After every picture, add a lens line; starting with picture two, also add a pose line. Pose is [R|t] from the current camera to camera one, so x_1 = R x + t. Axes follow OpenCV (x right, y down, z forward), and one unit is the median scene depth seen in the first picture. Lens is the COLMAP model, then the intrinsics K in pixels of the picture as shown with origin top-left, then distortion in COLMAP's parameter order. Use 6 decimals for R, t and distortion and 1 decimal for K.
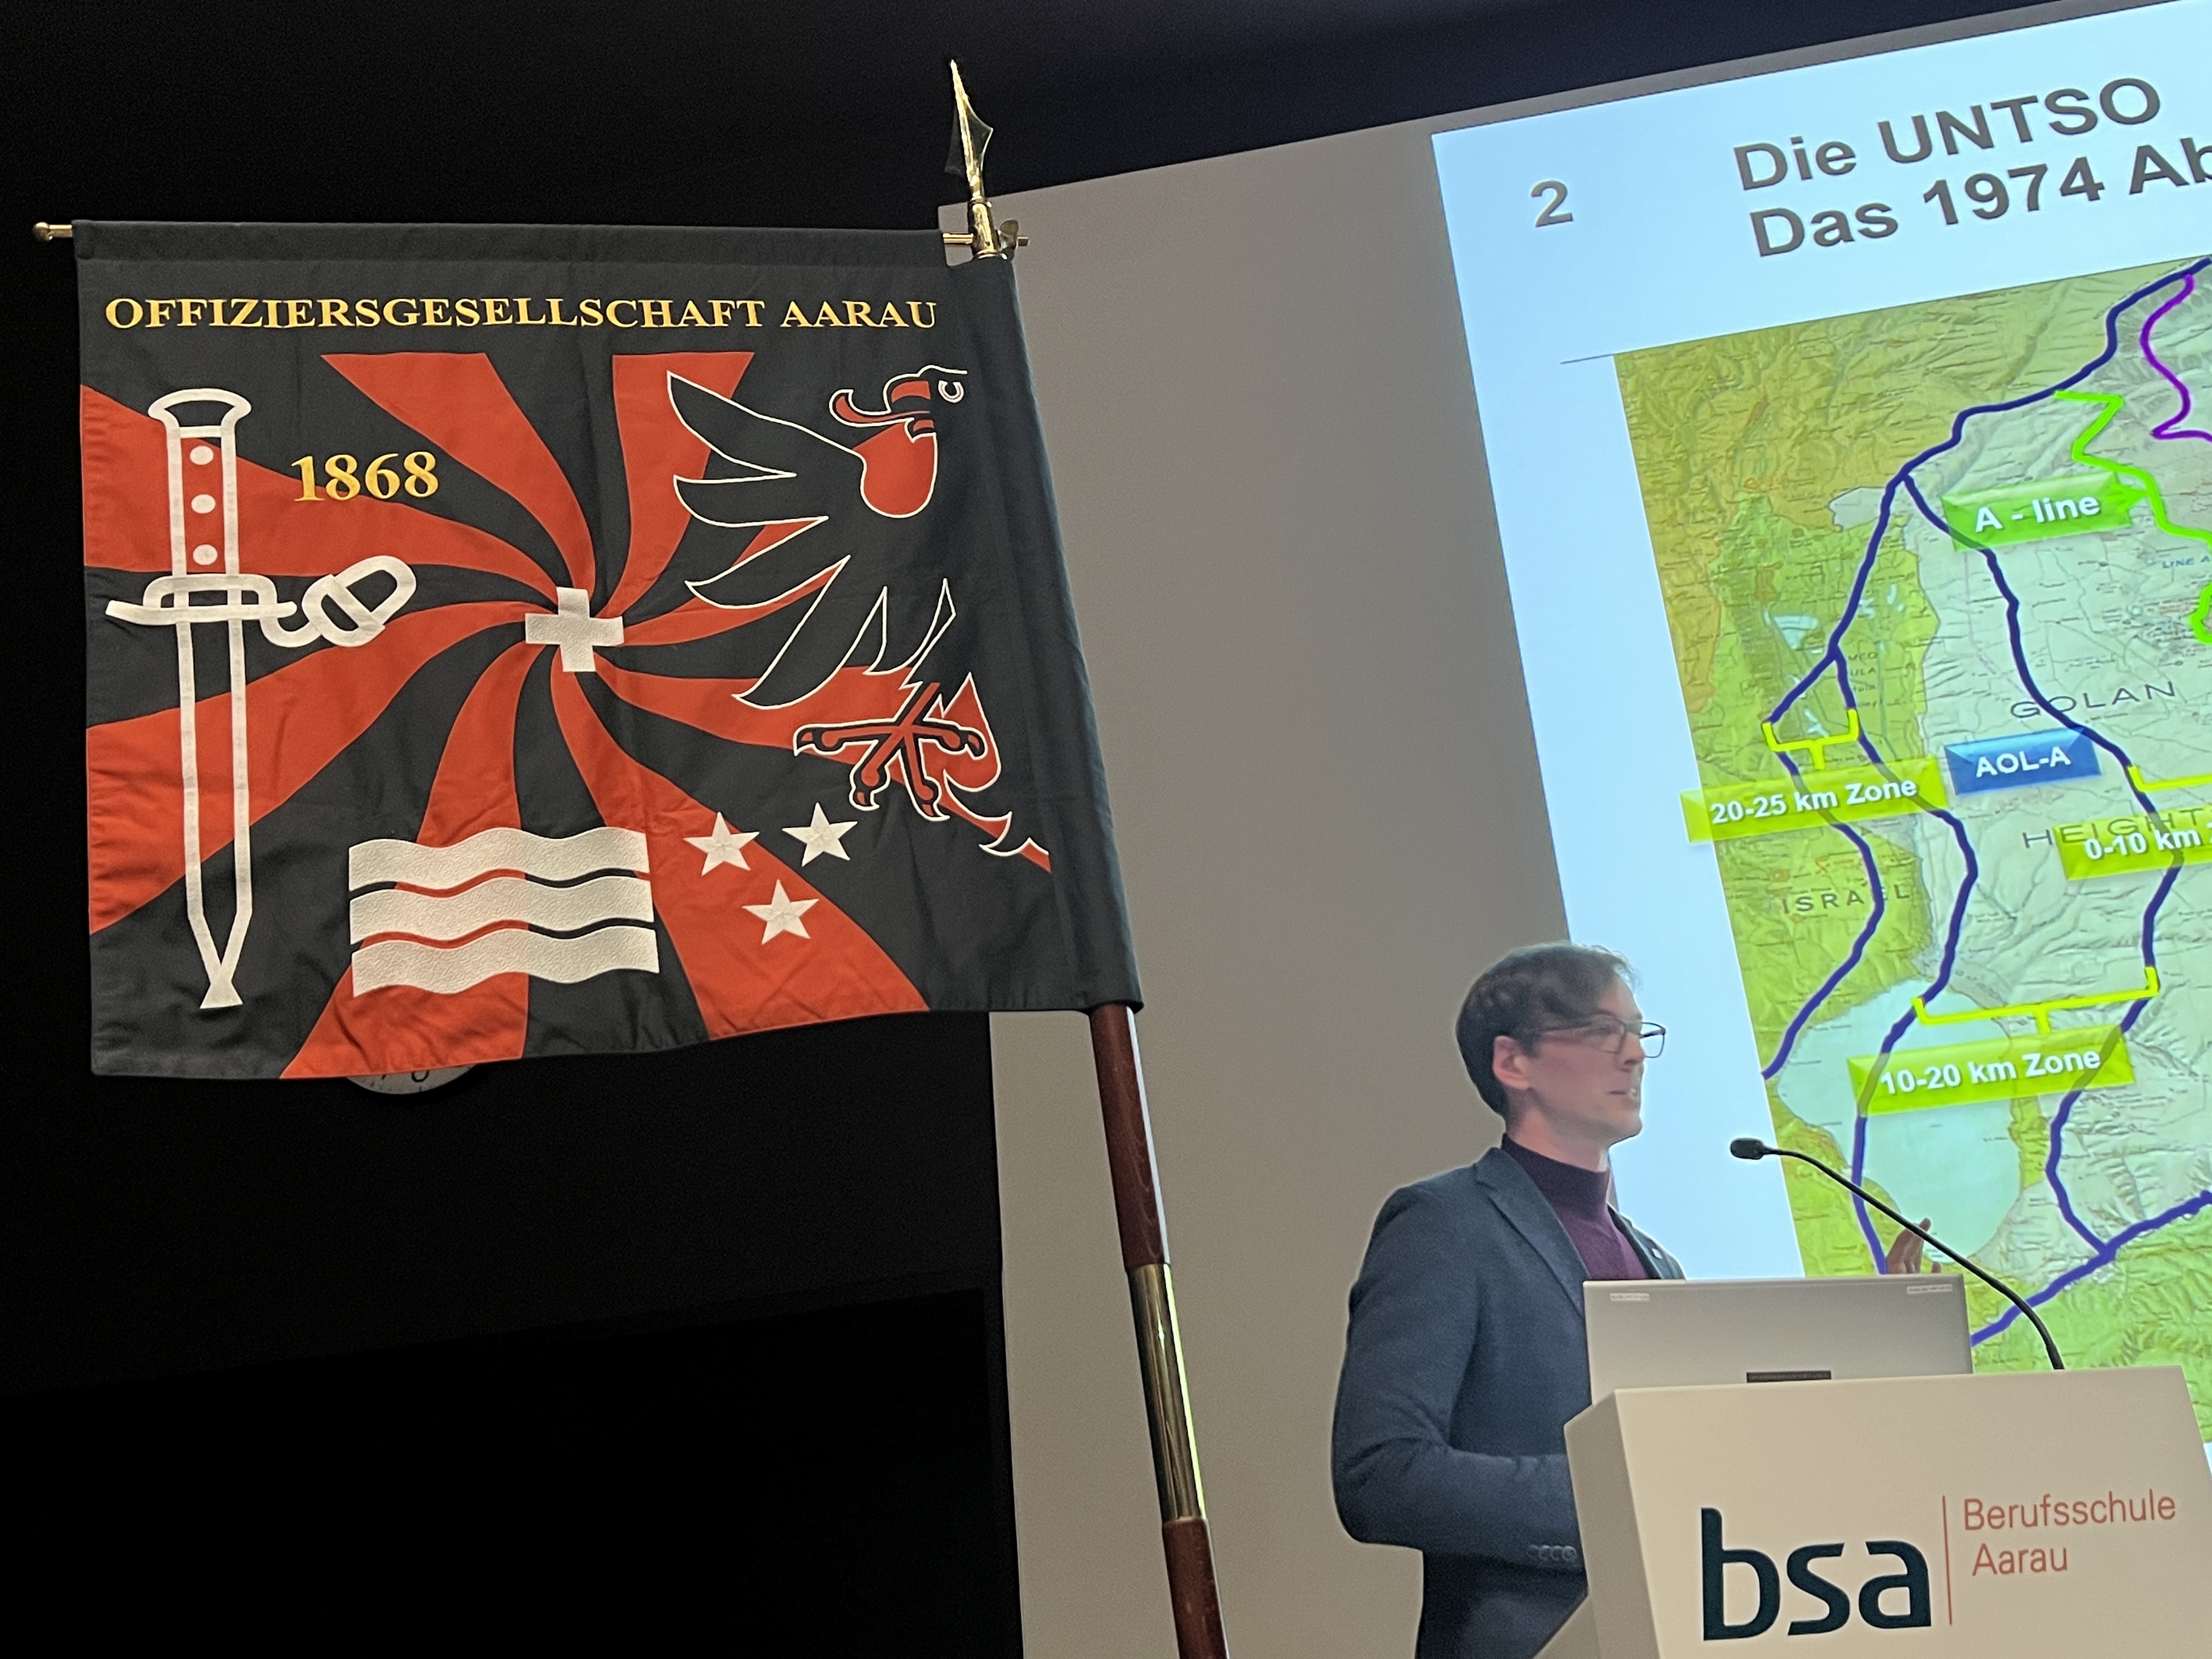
lens RADIAL K [[2351.9, 0, 1131.8], [0, 2351.9, 834.6], [0, 0, 1]] dist [0.104115, -0.229581]
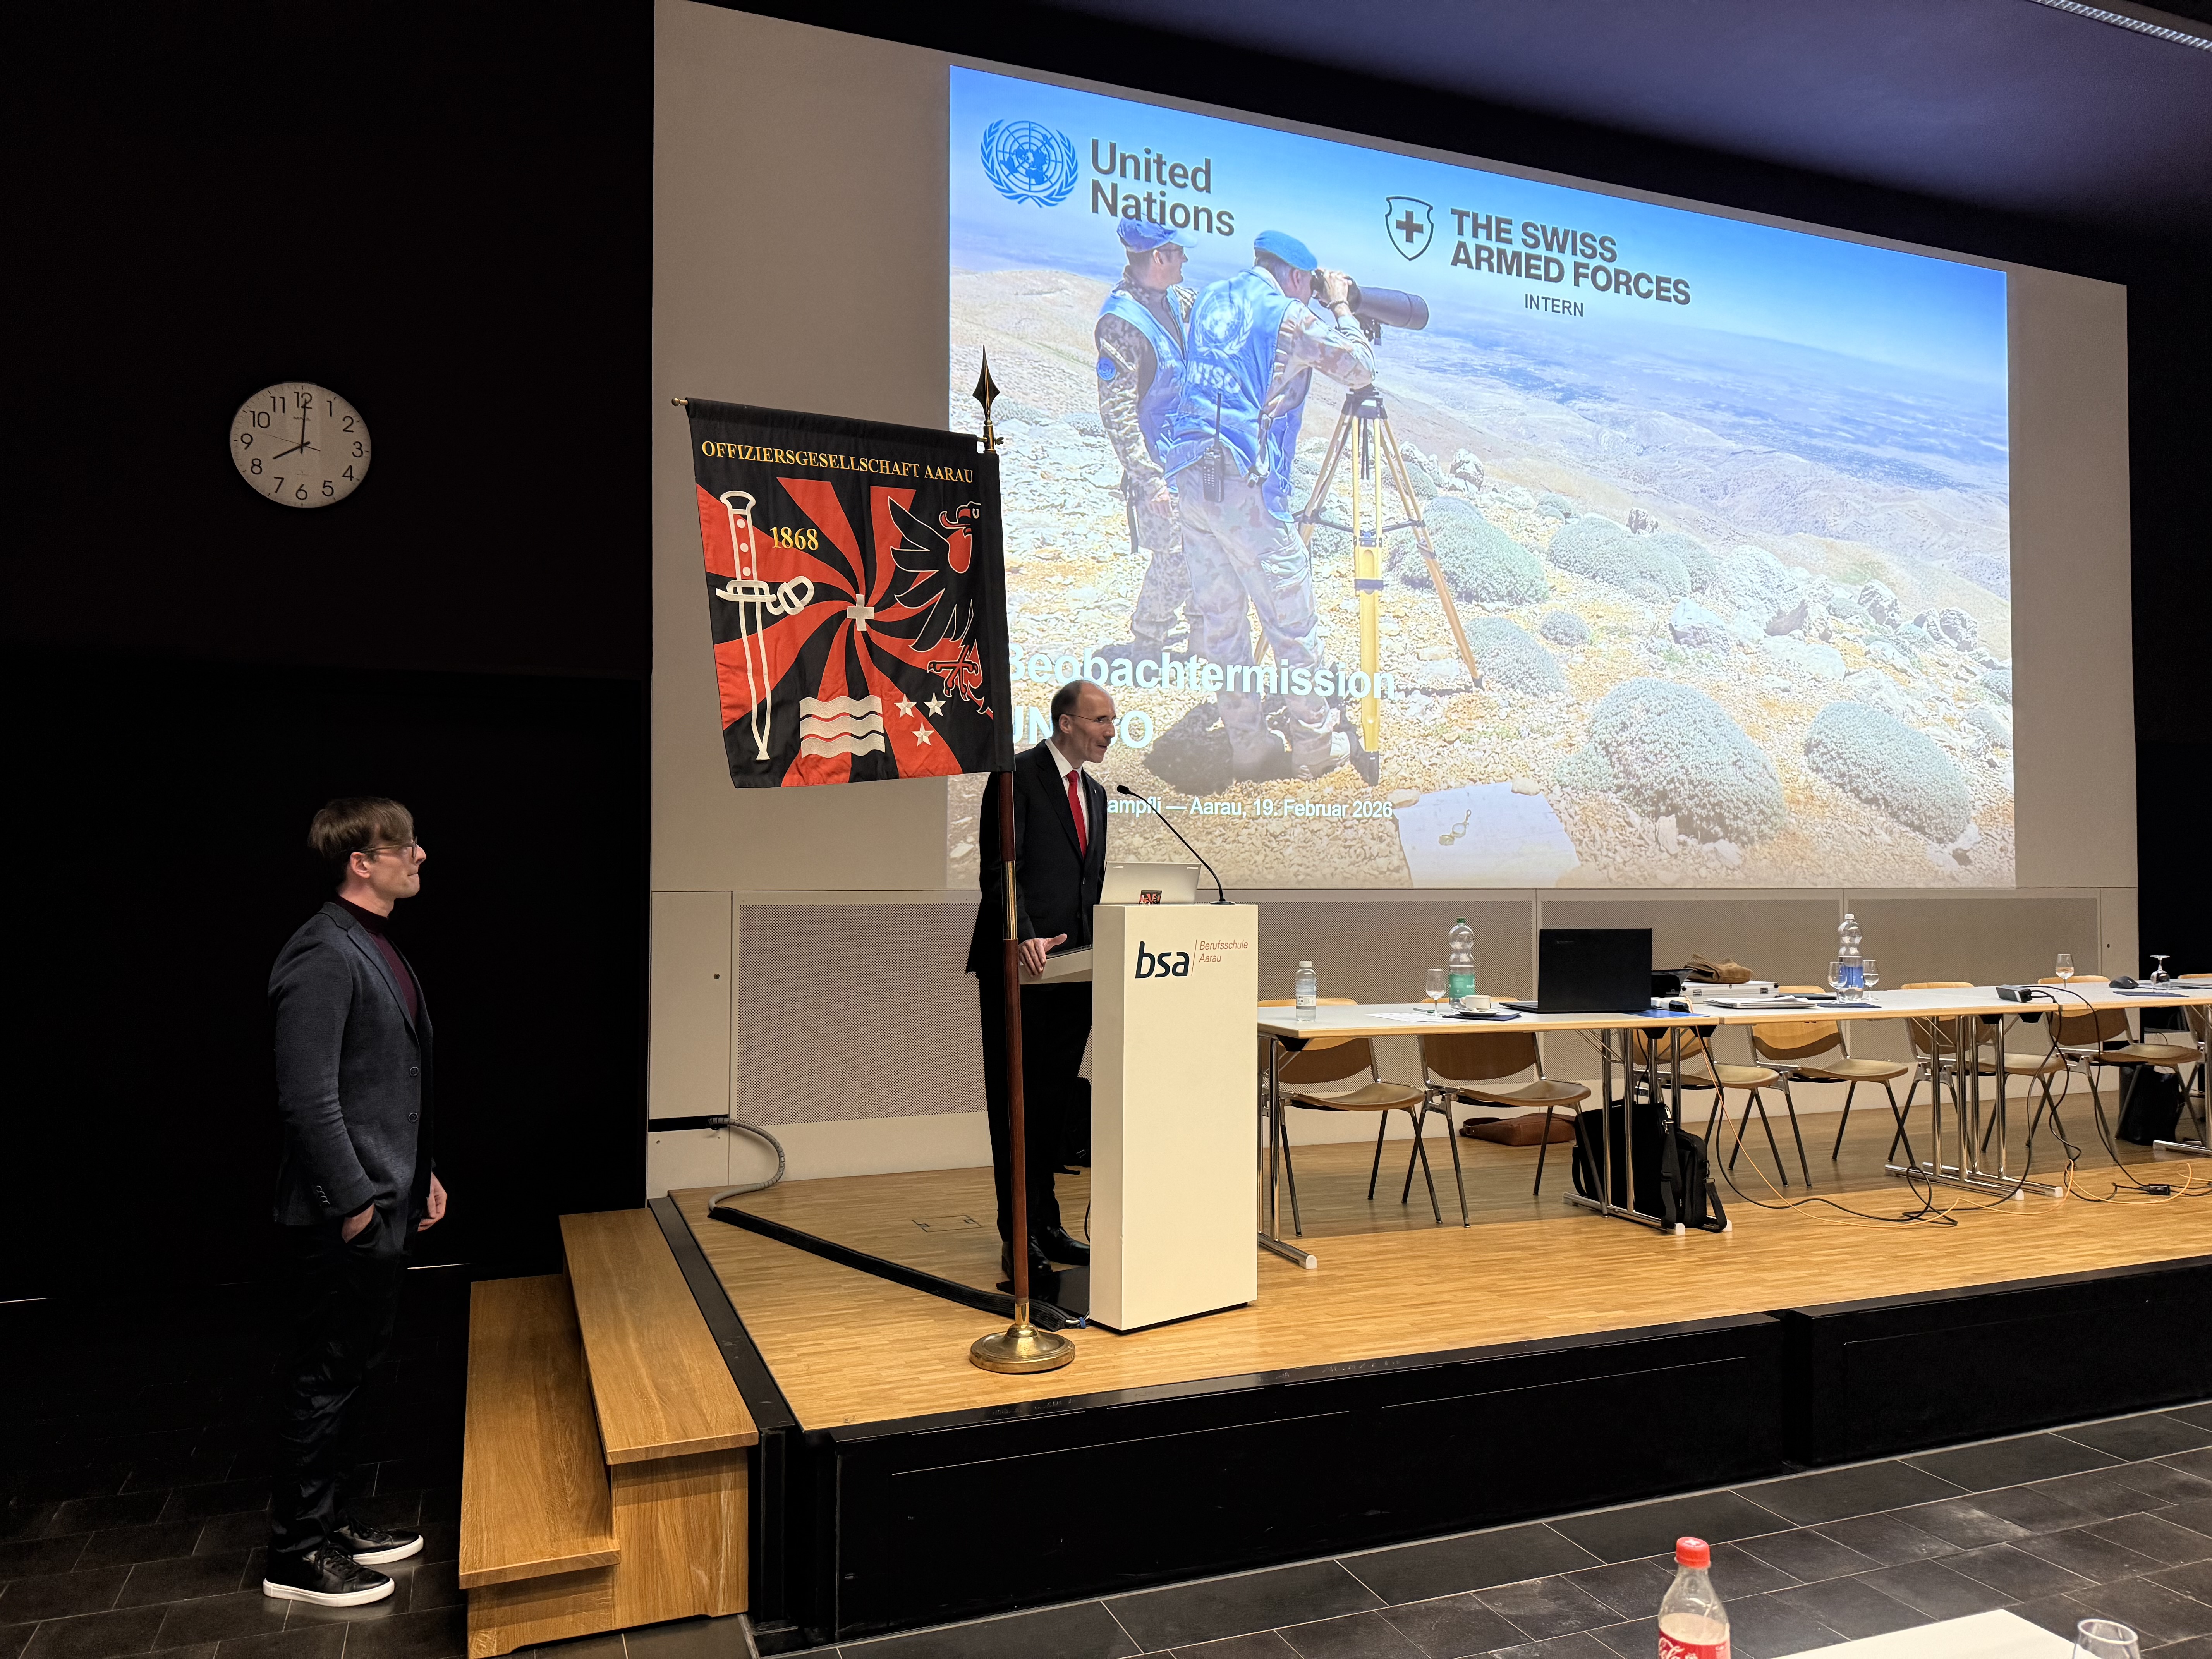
lens RADIAL K [[1545.0, 0, 1113.1], [0, 1545.0, 839.5], [0, 0, 1]] dist [0.162385, -0.219877]
pose [[0.852593, 0.091529, 0.514497, -0.787367], [-0.288300, 0.903540, 0.317014, -0.445391], [-0.435853, -0.418614, 0.796740, -0.569330]]
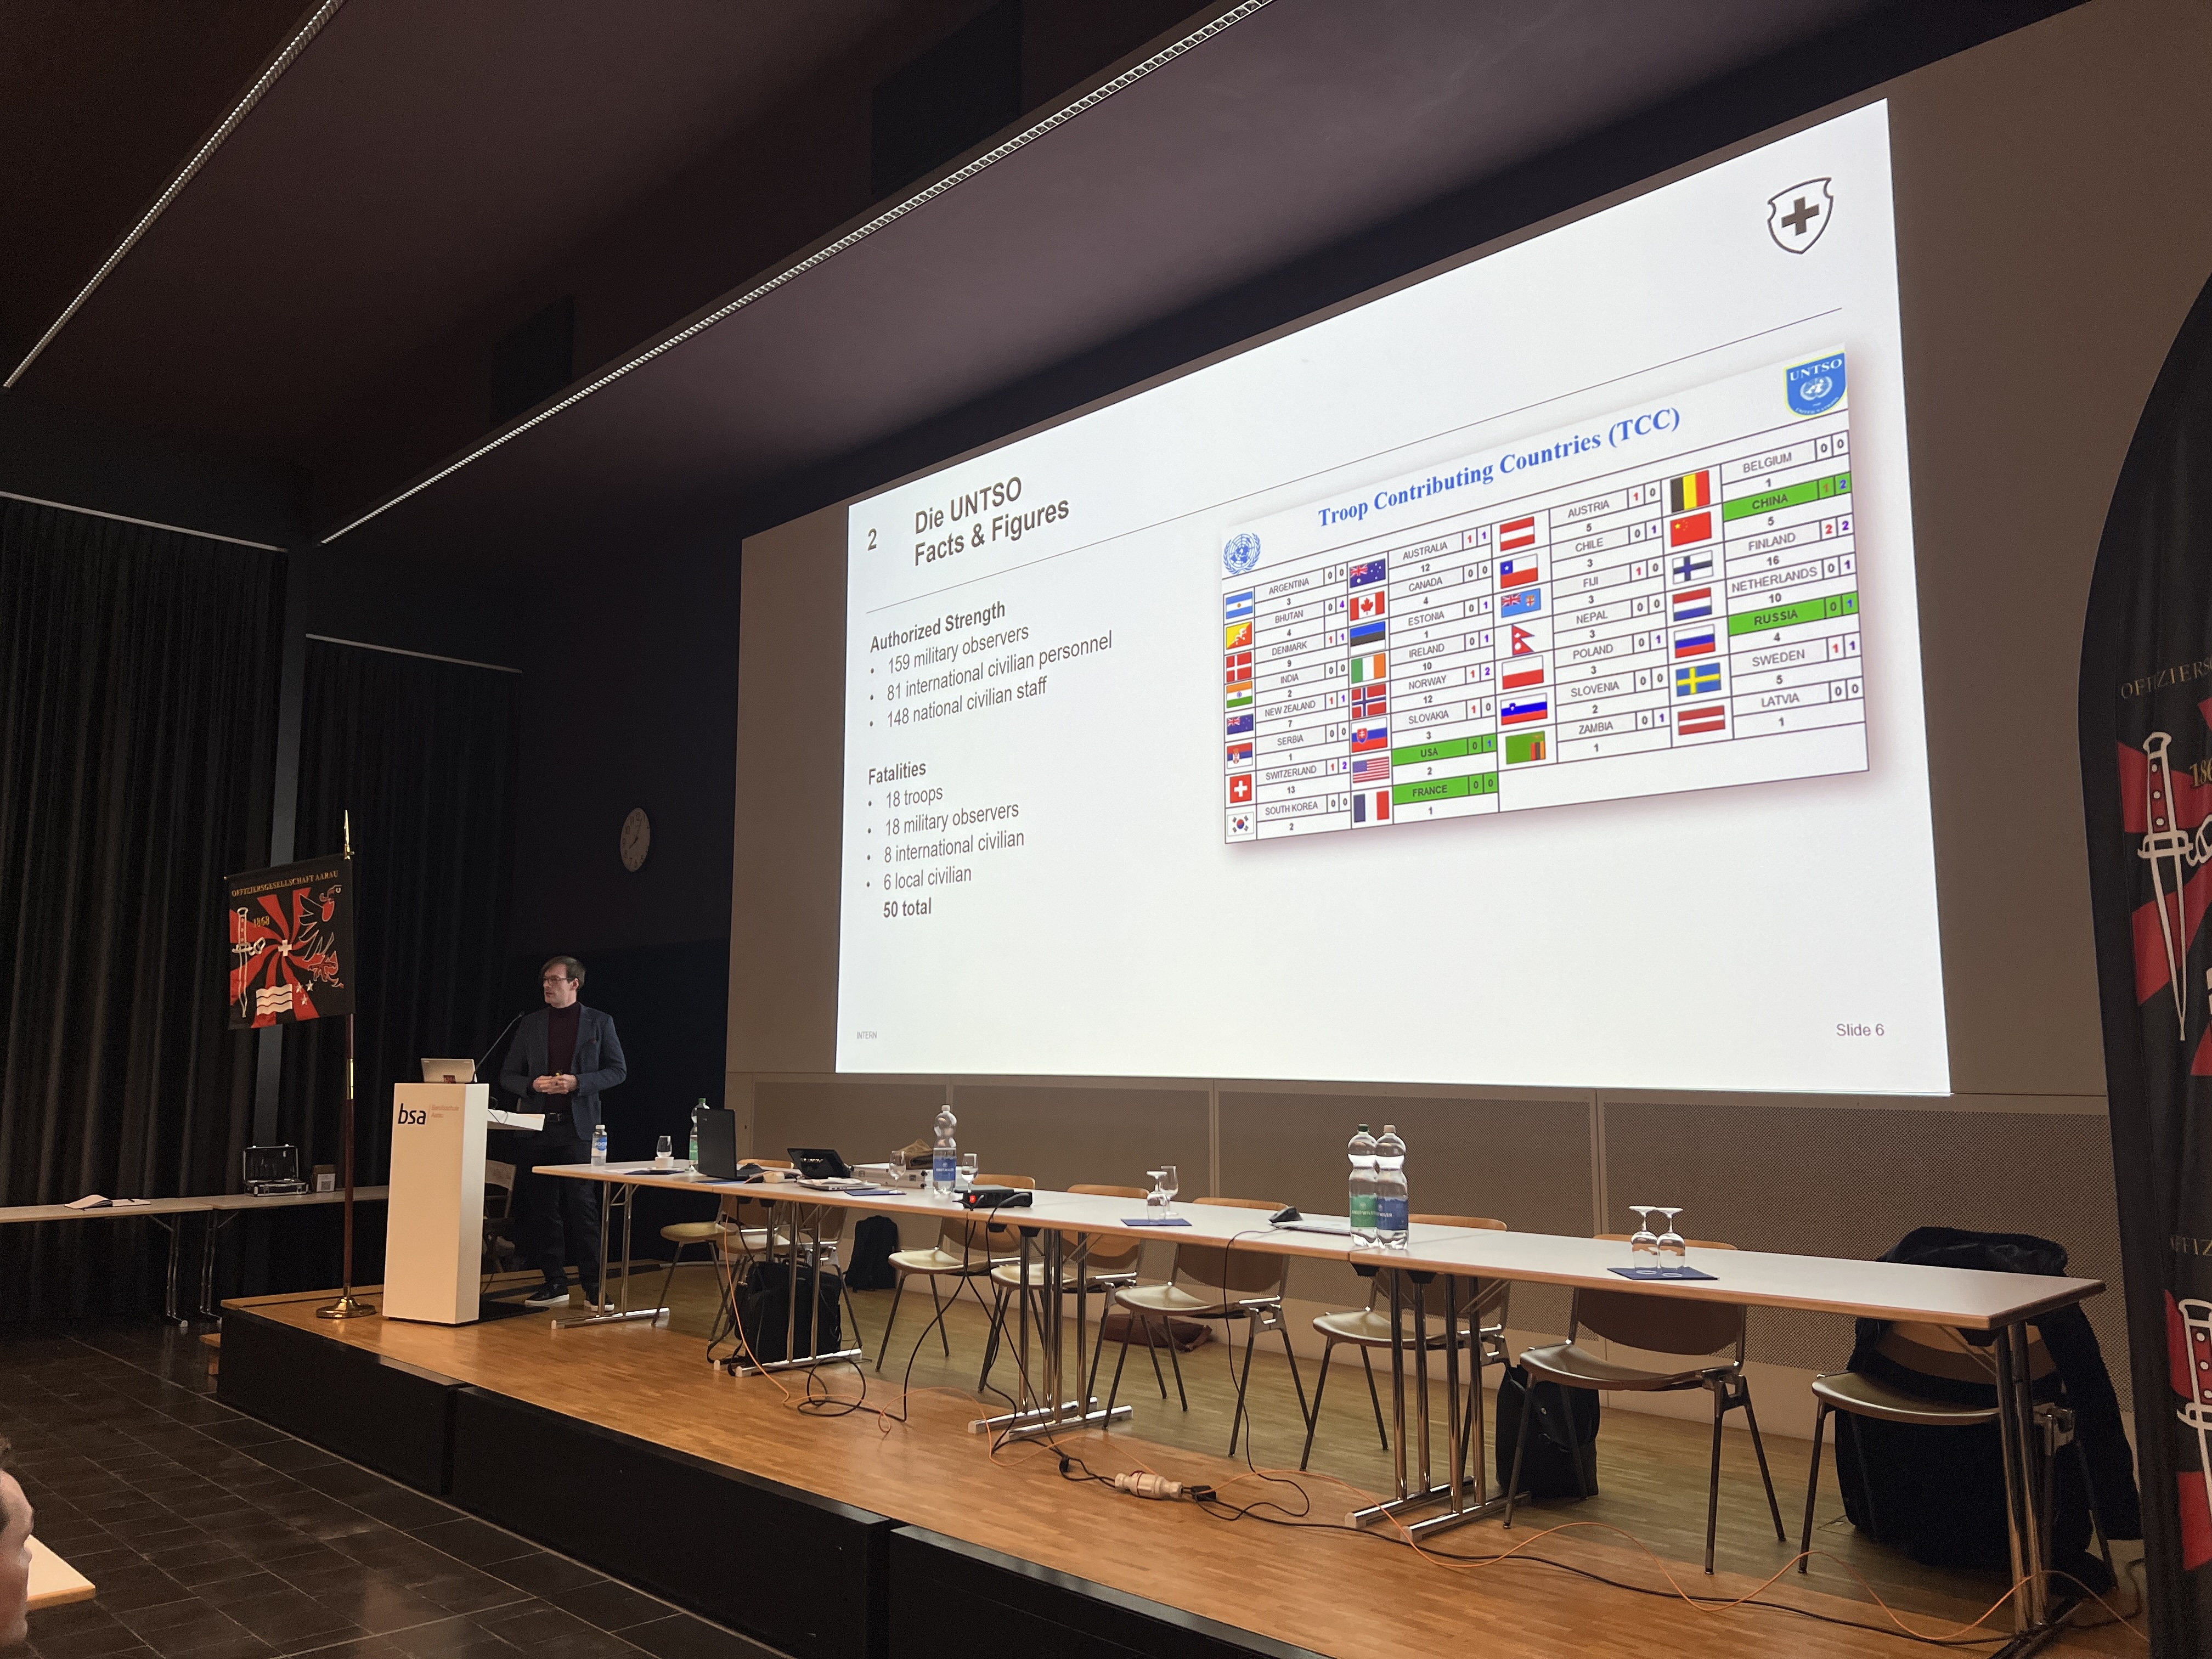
lens RADIAL K [[1668.3, 0, 1106.0], [0, 1668.3, 829.5], [0, 0, 1]] dist [0.012915, 0.009717]
pose [[0.809500, 0.000149, -0.587120, 3.536351], [0.196173, 0.942459, 0.270716, -0.996855], [0.553377, -0.334322, 0.762891, -0.882040]]
